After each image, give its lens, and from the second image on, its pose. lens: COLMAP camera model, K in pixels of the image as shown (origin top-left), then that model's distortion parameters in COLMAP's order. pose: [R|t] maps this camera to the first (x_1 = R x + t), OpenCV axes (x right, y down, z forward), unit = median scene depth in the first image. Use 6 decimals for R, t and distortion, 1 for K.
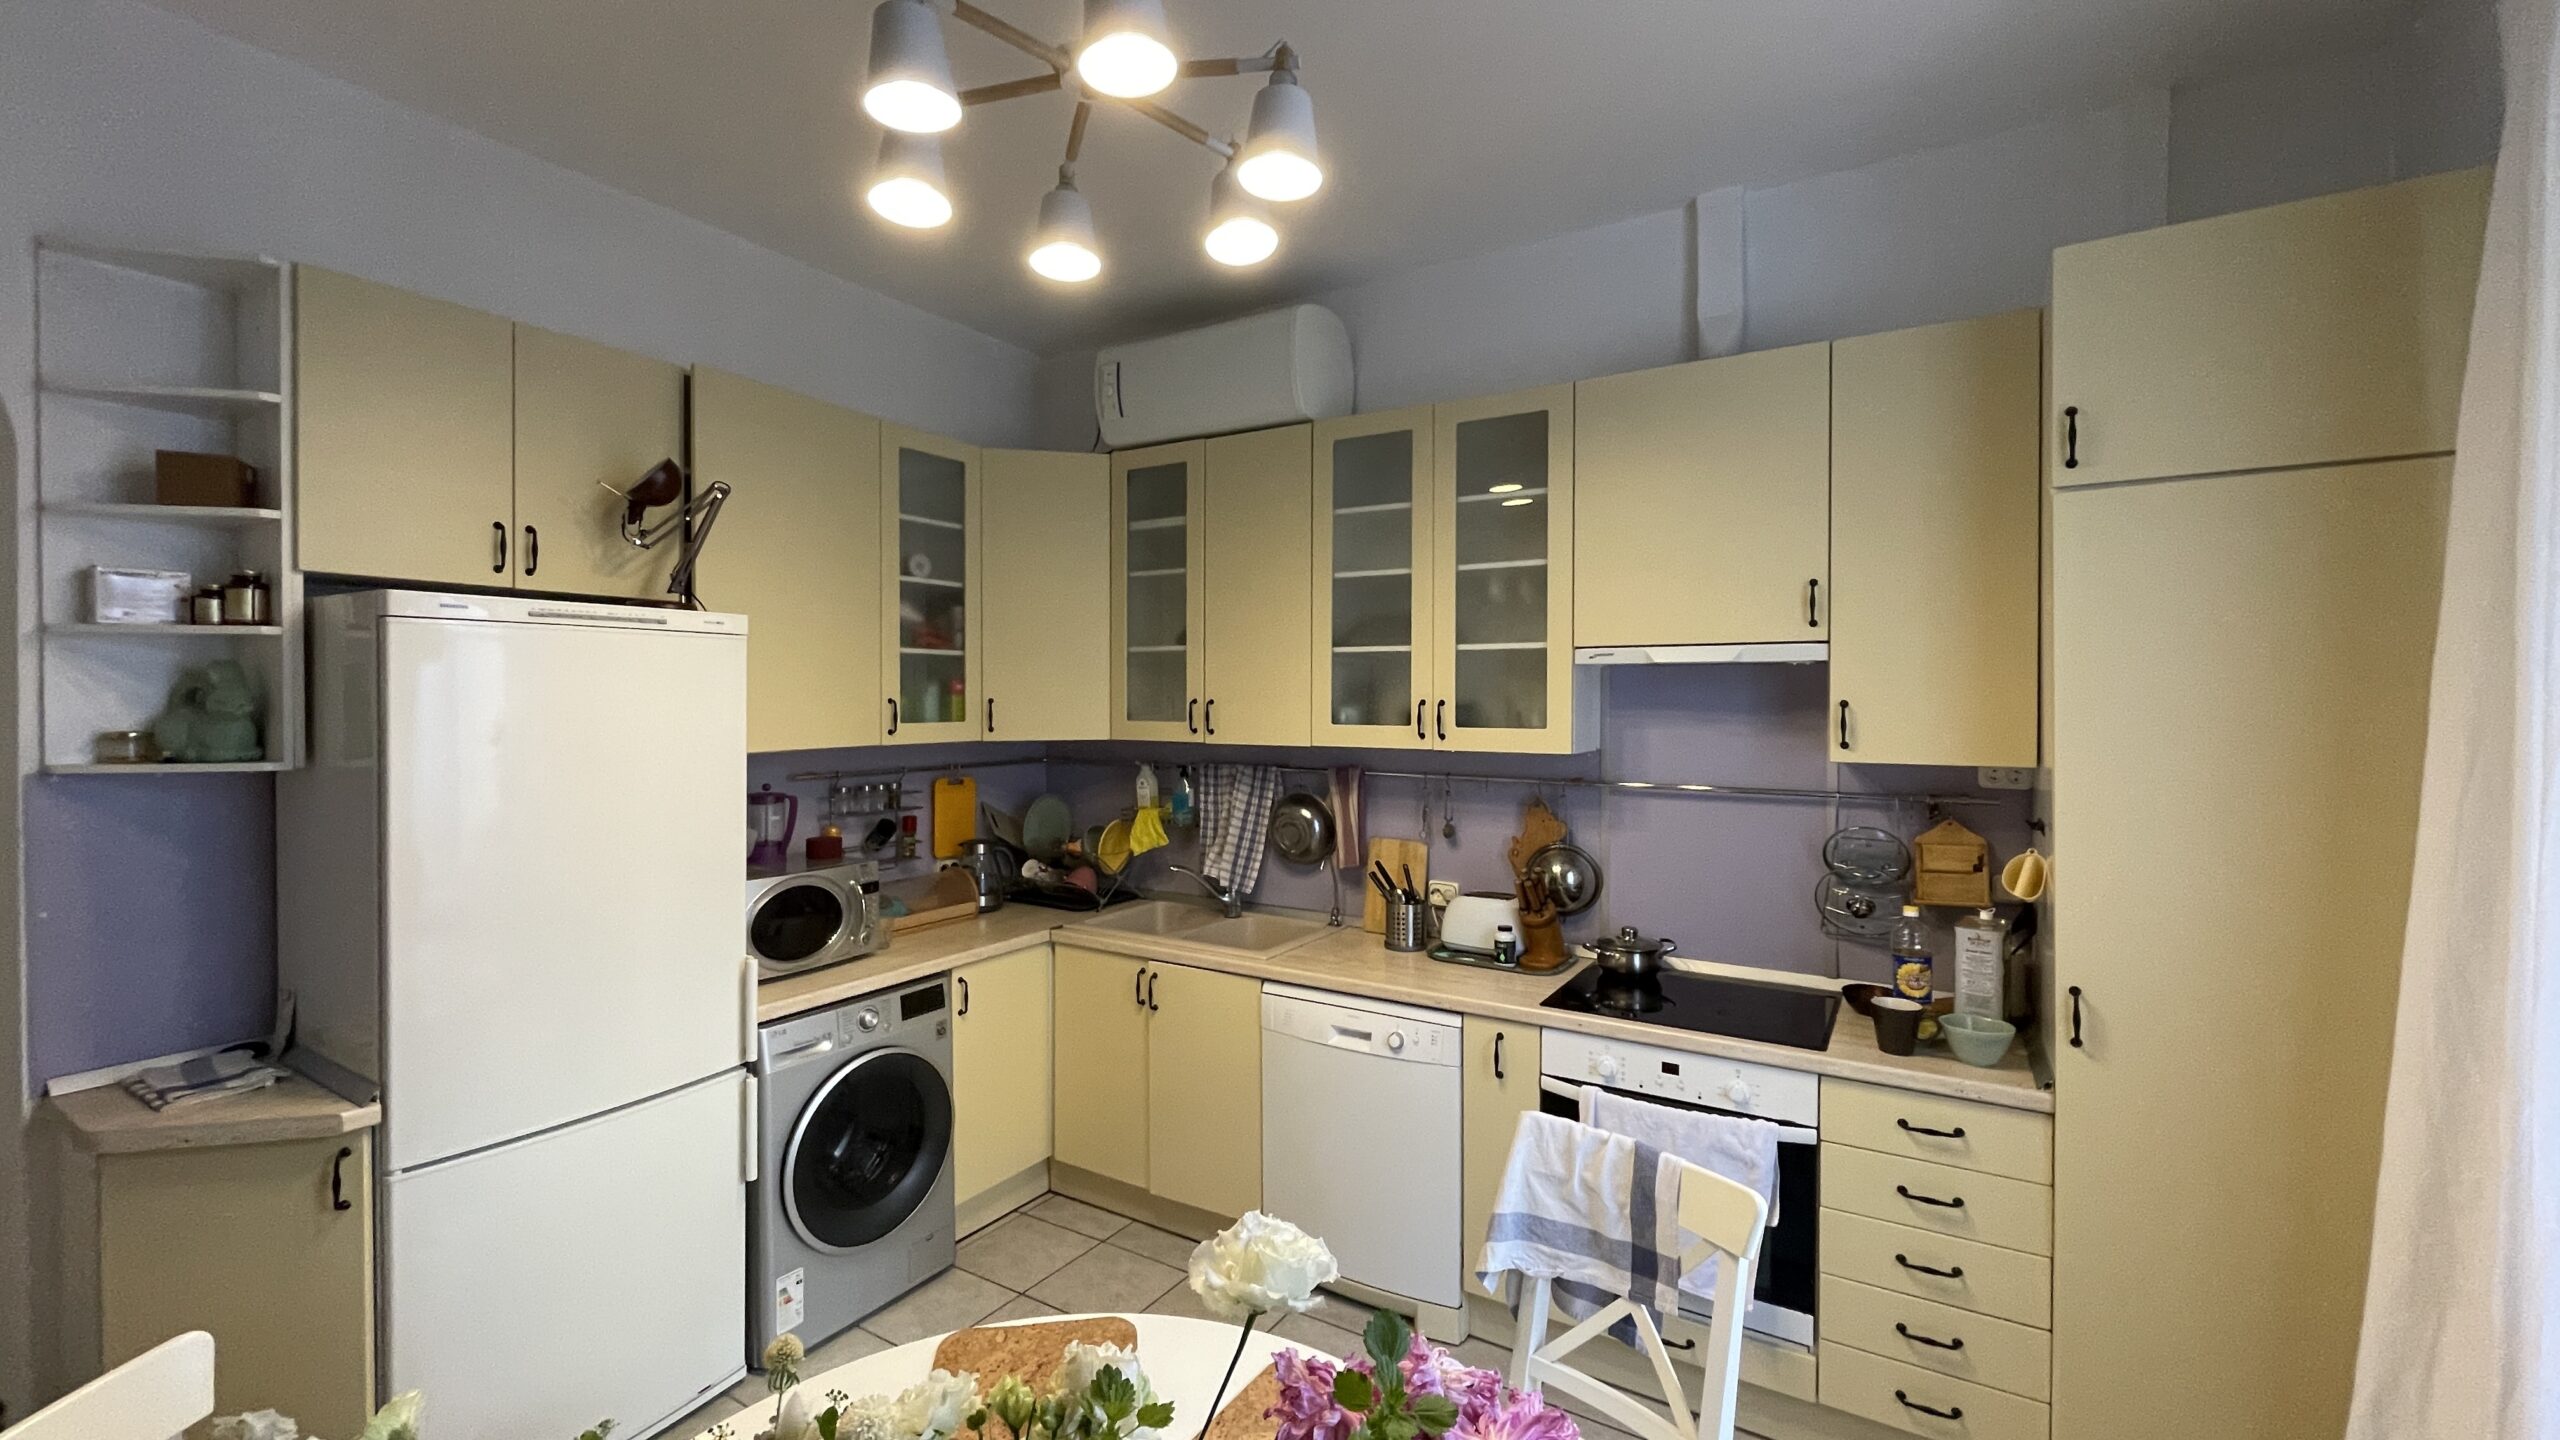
lens RADIAL K [[1042.9, 0, 1275.8], [0, 1042.9, 708.0], [0, 0, 1]] dist [-0.002139, -0.000034]
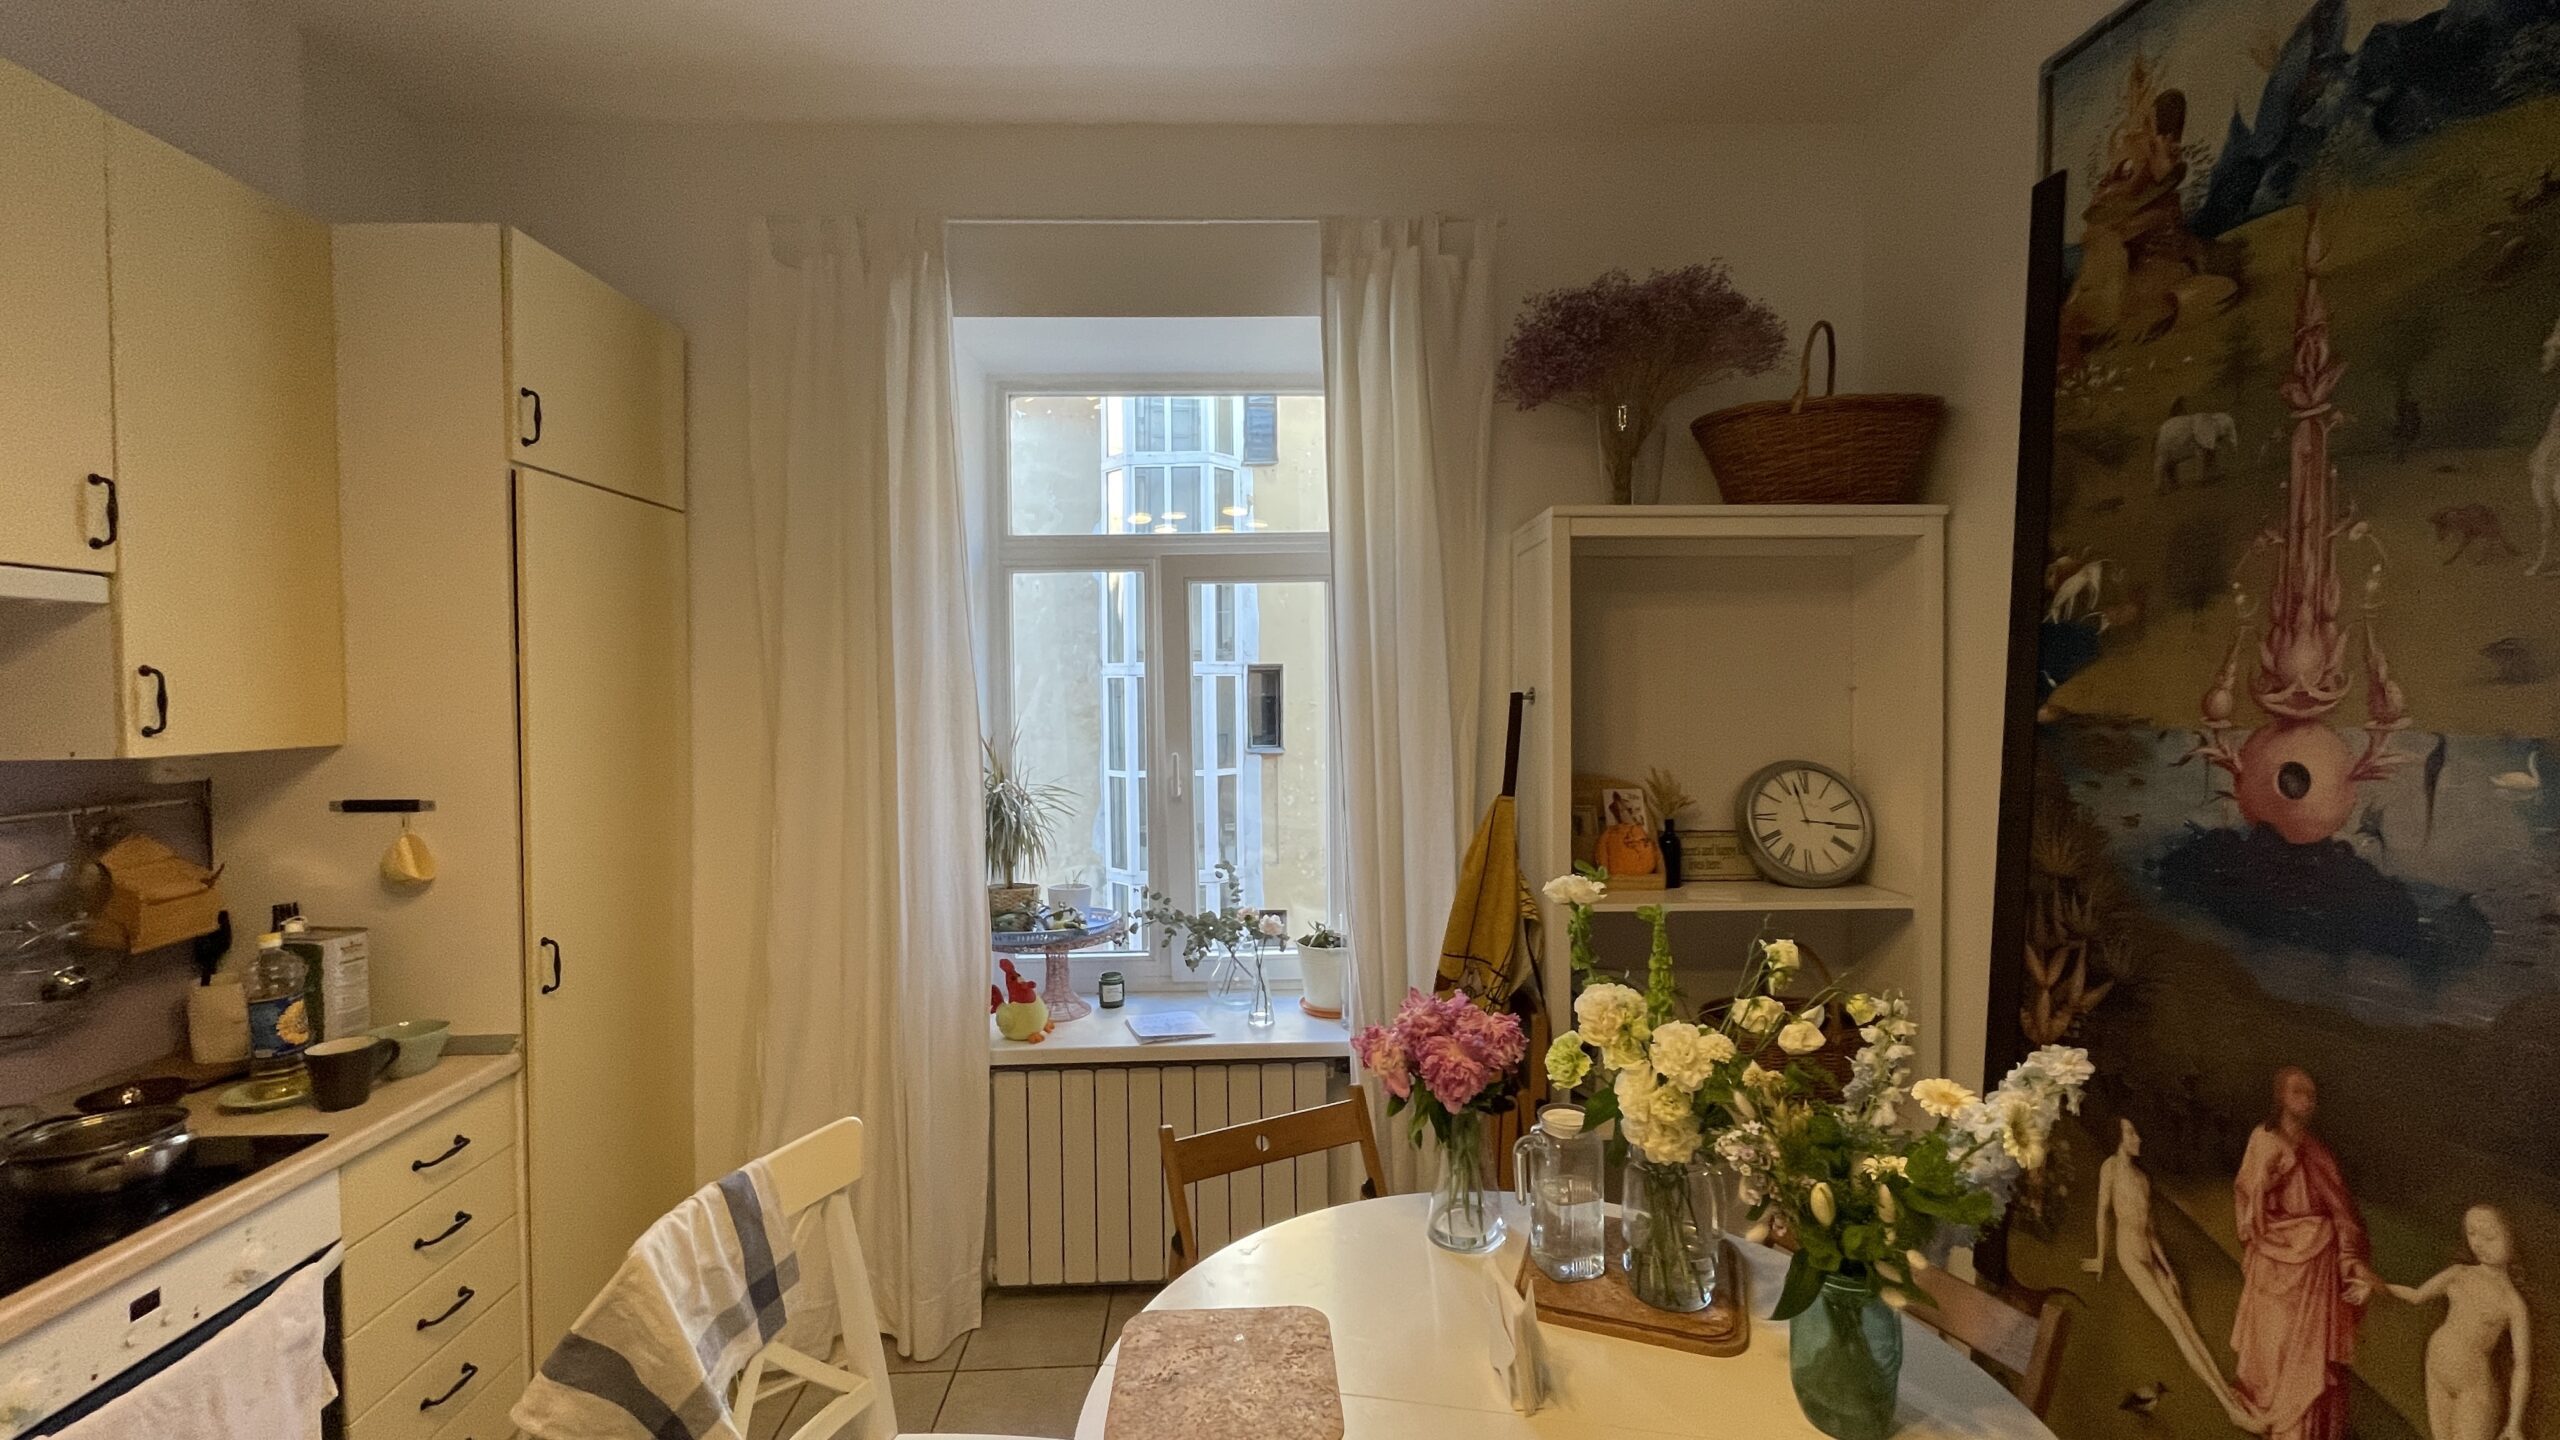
lens RADIAL K [[1042.9, 0, 1275.8], [0, 1042.9, 708.0], [0, 0, 1]] dist [-0.002139, -0.000034]
pose [[-0.567480, -0.012759, 0.823288, -0.330953], [0.014485, 0.999570, 0.025475, 0.010495], [-0.823260, 0.026383, -0.567052, 0.609295]]
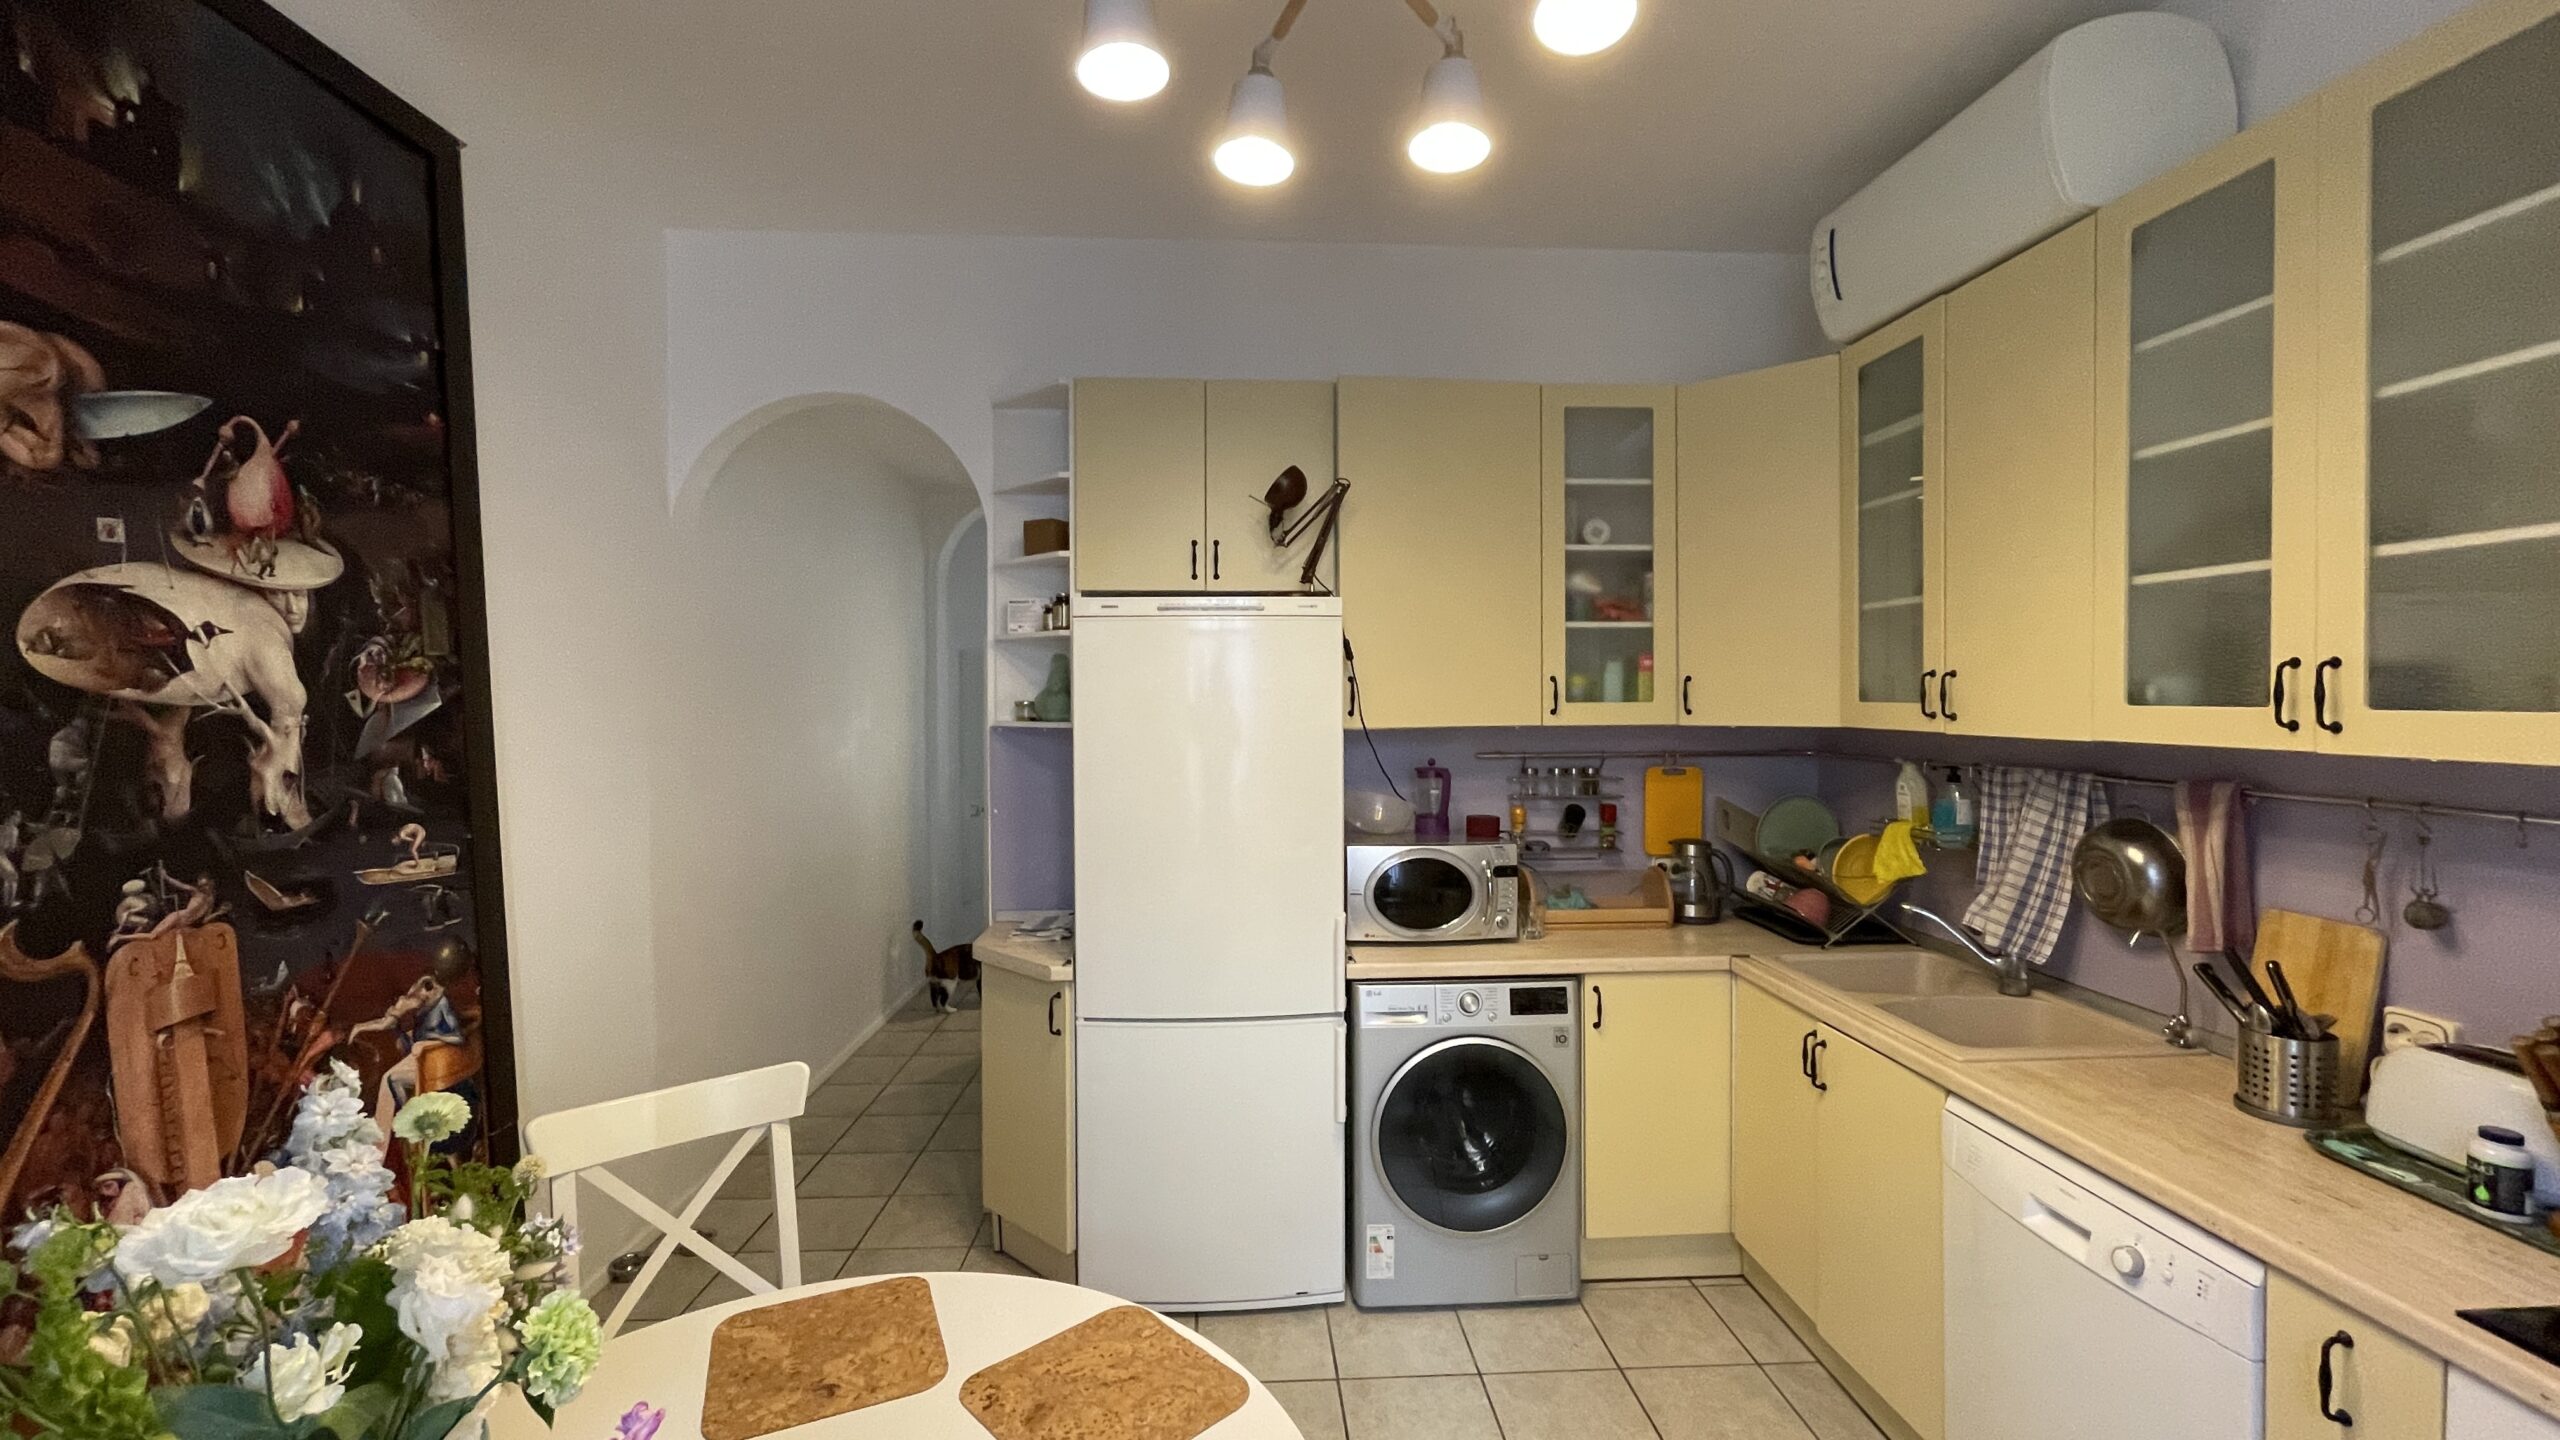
lens RADIAL K [[1041.6, 0, 1277.6], [0, 1041.6, 708.3], [0, 0, 1]] dist [-0.001569, 0.000227]
pose [[0.572838, 0.005909, -0.819647, 0.268164], [-0.001790, 0.999981, 0.005958, 0.015019], [0.819667, -0.001946, 0.572838, 0.259333]]
